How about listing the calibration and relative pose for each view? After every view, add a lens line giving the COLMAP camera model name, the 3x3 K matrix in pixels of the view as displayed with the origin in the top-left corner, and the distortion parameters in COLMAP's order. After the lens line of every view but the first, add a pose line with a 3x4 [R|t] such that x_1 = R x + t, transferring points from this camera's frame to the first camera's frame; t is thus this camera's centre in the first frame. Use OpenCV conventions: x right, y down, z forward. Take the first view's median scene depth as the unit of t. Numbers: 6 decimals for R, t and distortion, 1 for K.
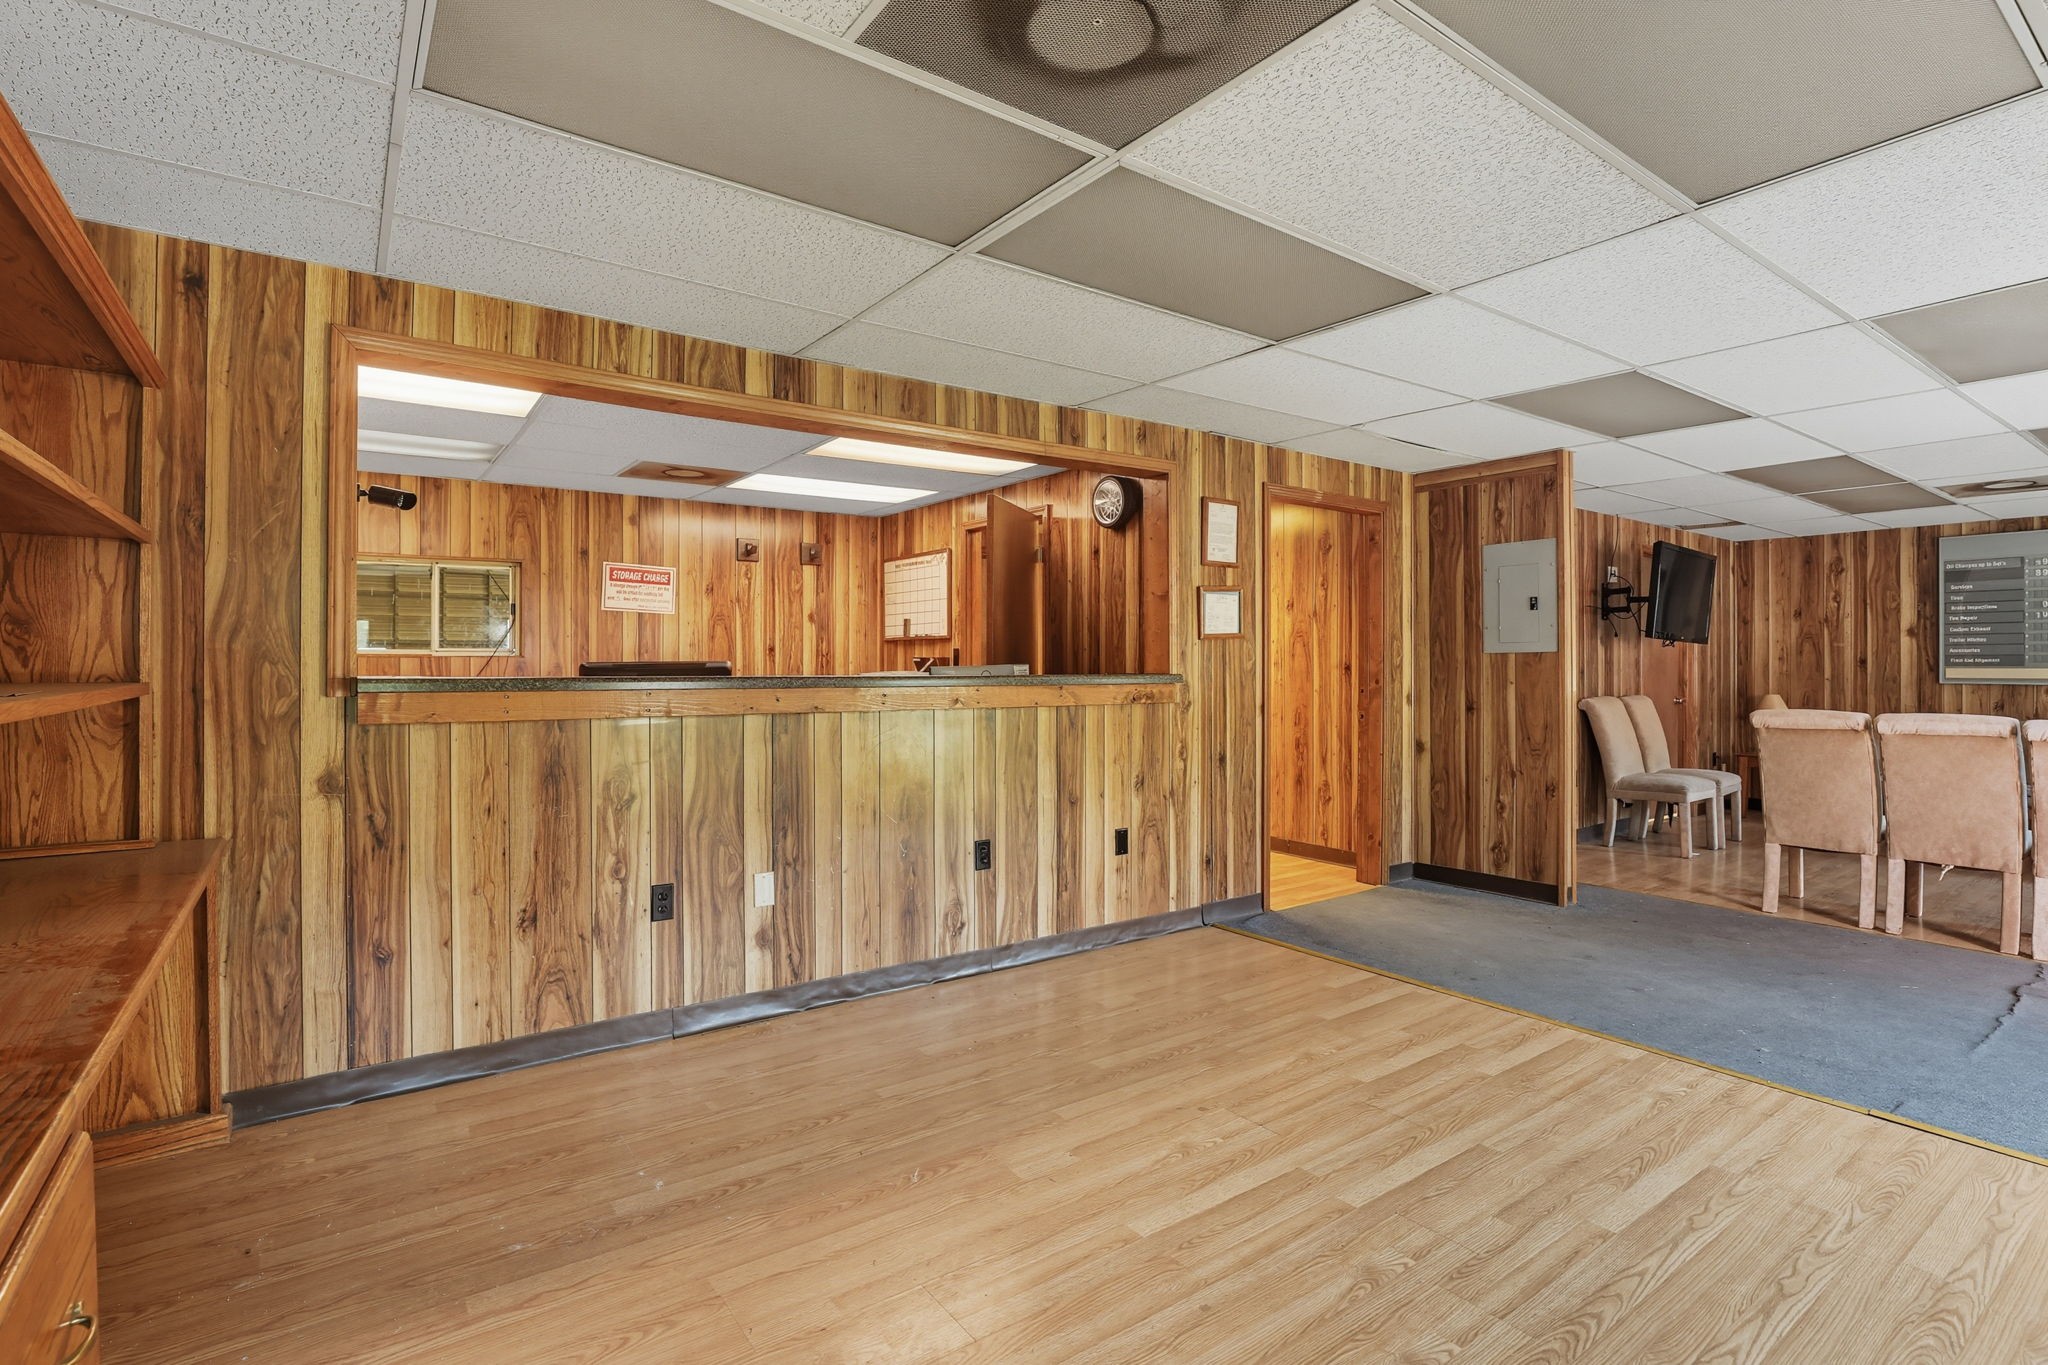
lens RADIAL K [[984.8, 0, 1024.3], [0, 984.8, 662.6], [0, 0, 1]] dist [-0.043812, 0.014459]
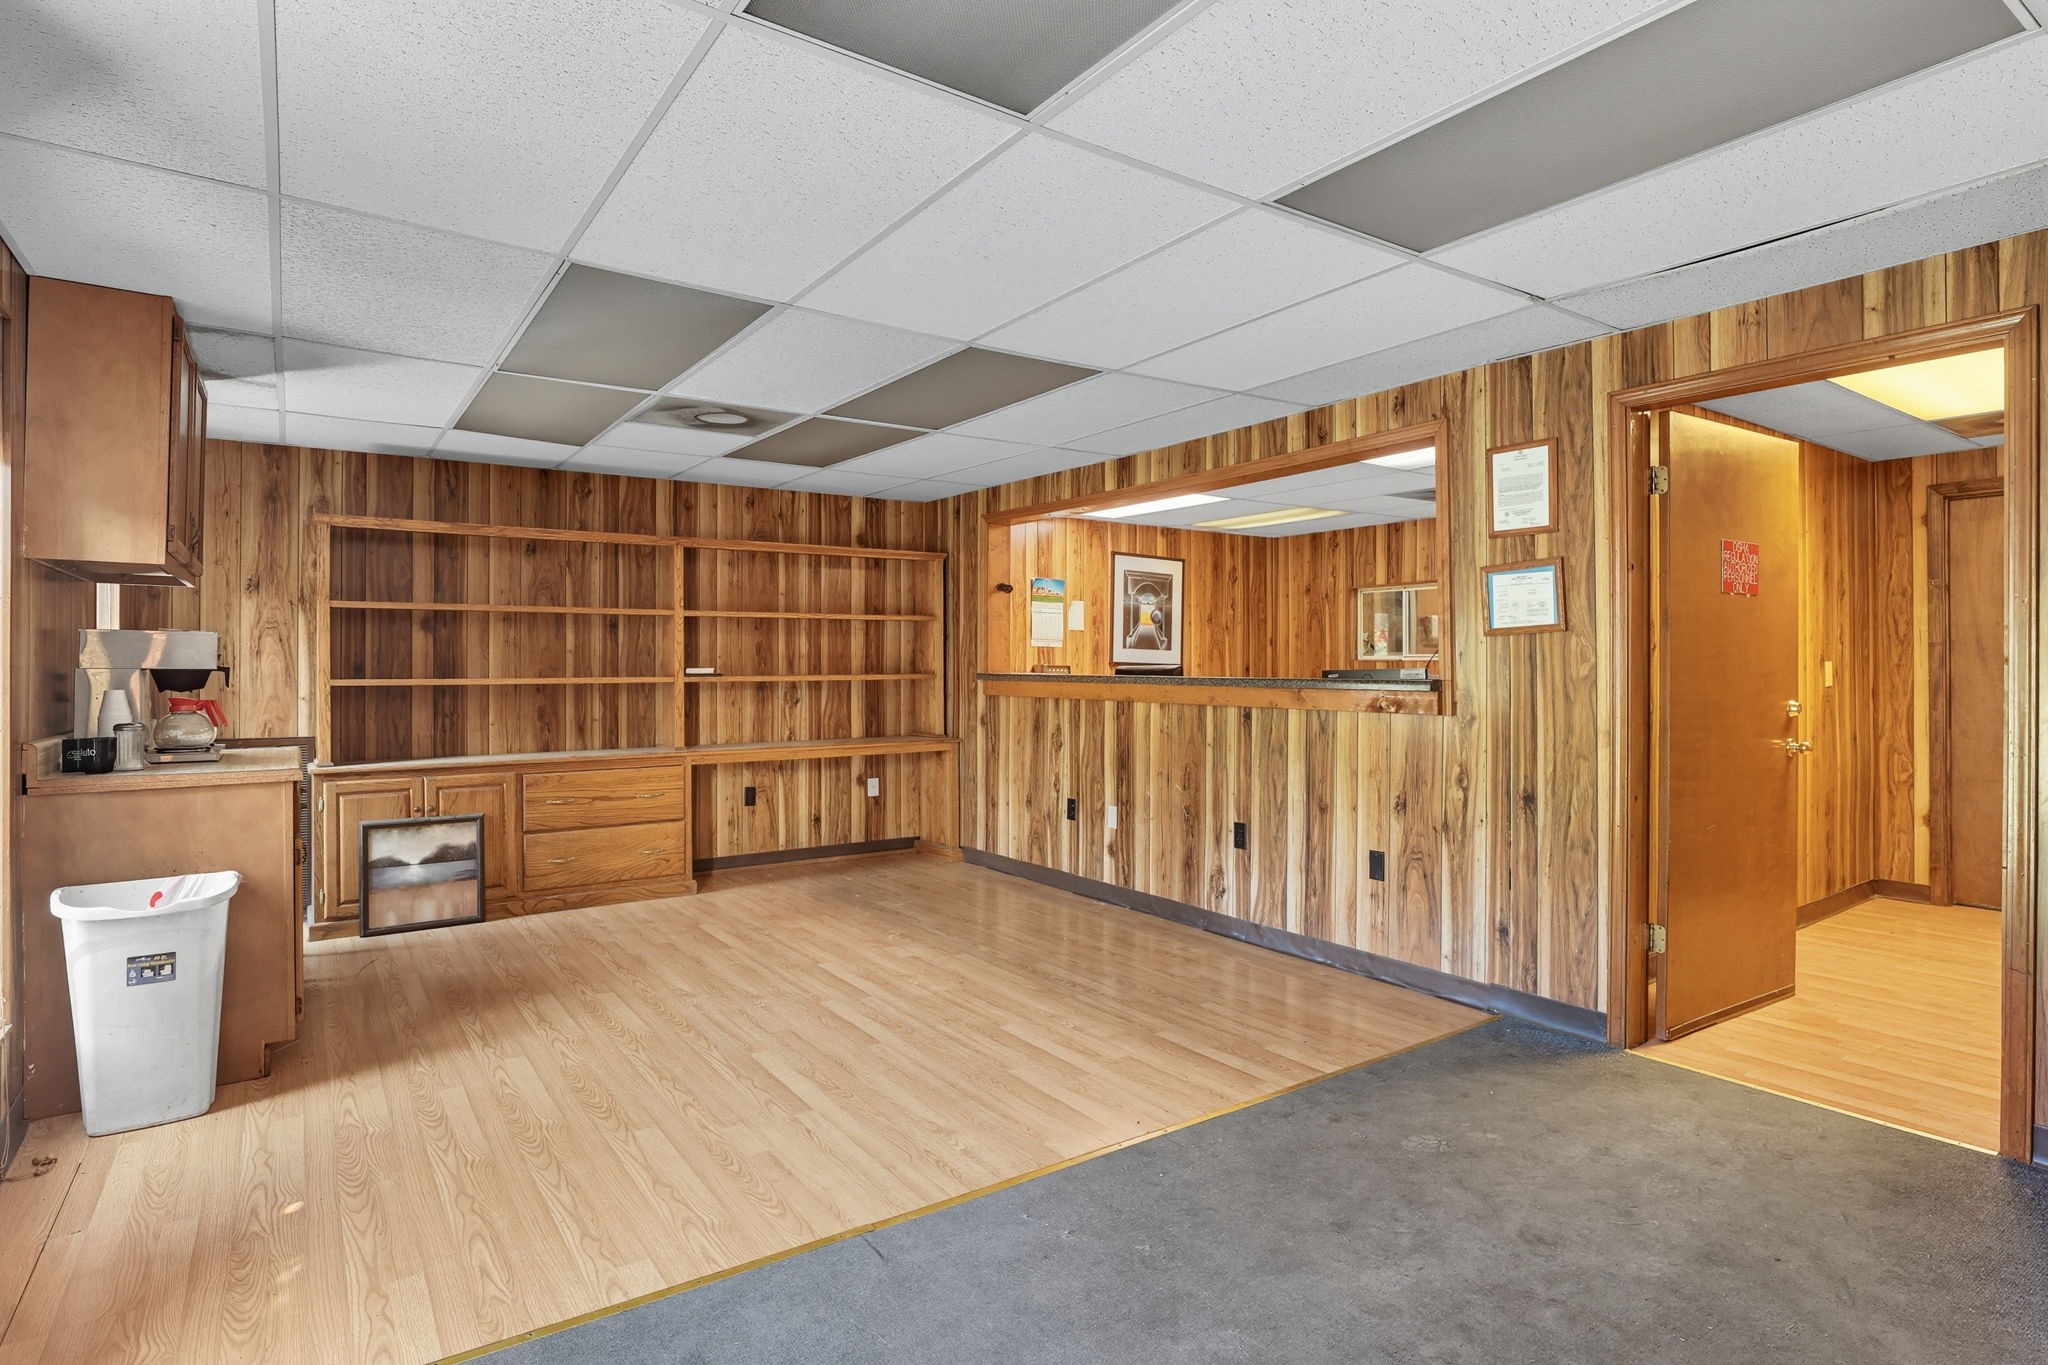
lens RADIAL K [[1060.5, 0, 1026.3], [0, 1060.5, 672.4], [0, 0, 1]] dist [-0.041072, 0.018997]
pose [[-0.007380, 0.005691, -0.999957, 1.087092], [0.002342, 0.999981, 0.005674, -0.000627], [0.999970, -0.002300, -0.007393, 0.701649]]
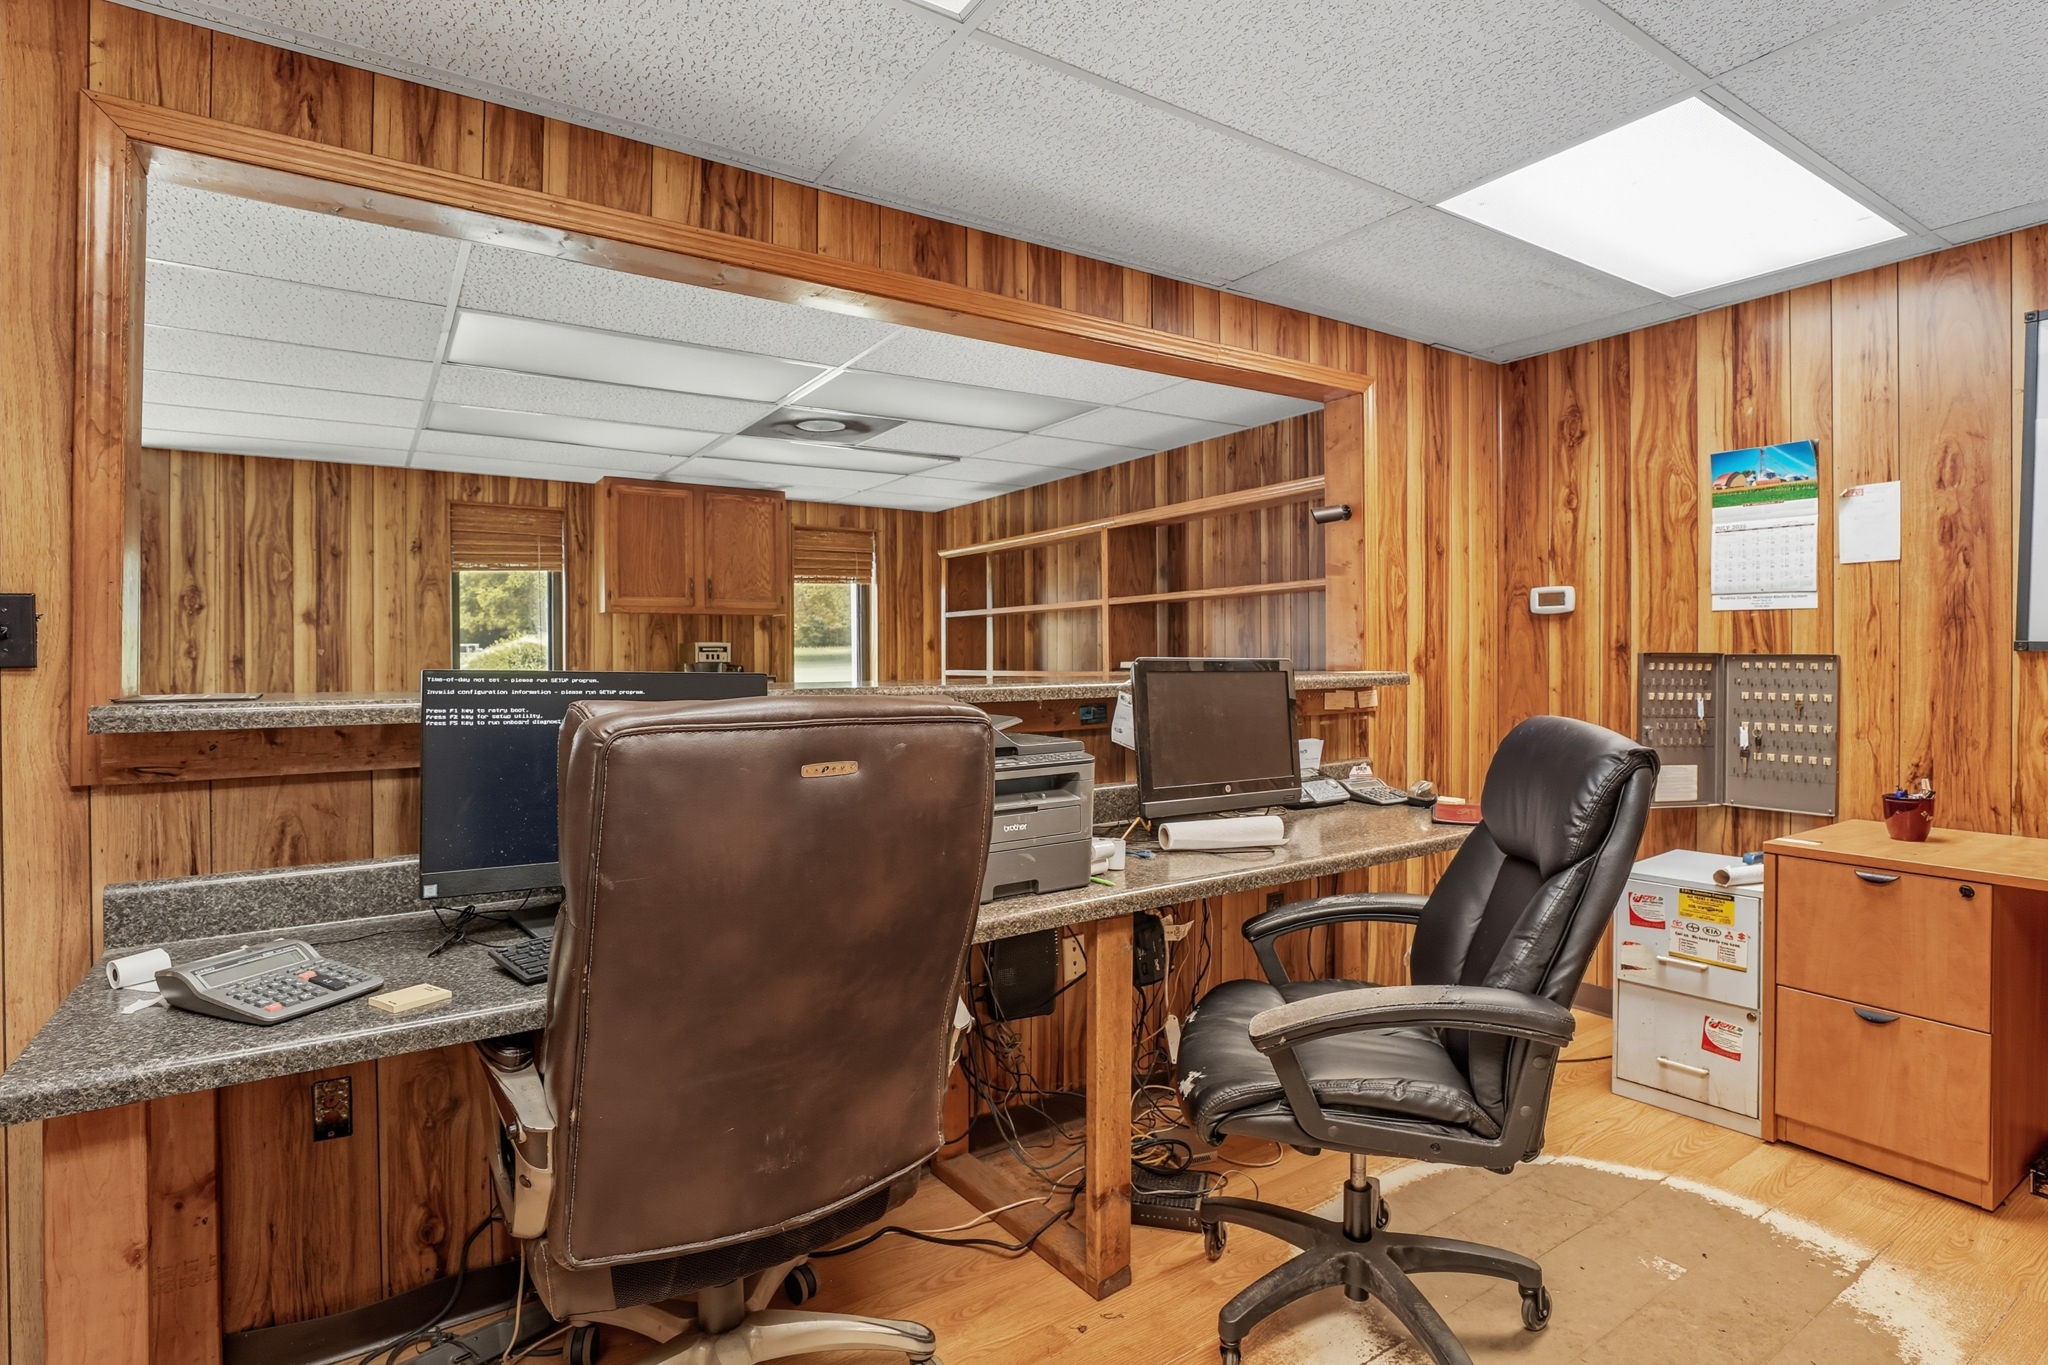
lens RADIAL K [[1030.5, 0, 1021.4], [0, 1030.5, 665.1], [0, 0, 1]] dist [-0.038541, 0.011915]
pose [[-0.999426, 0.006492, 0.033239, -0.216798], [0.006616, 0.999971, 0.003642, -0.000401], [-0.033215, 0.003859, -0.999441, 1.467395]]
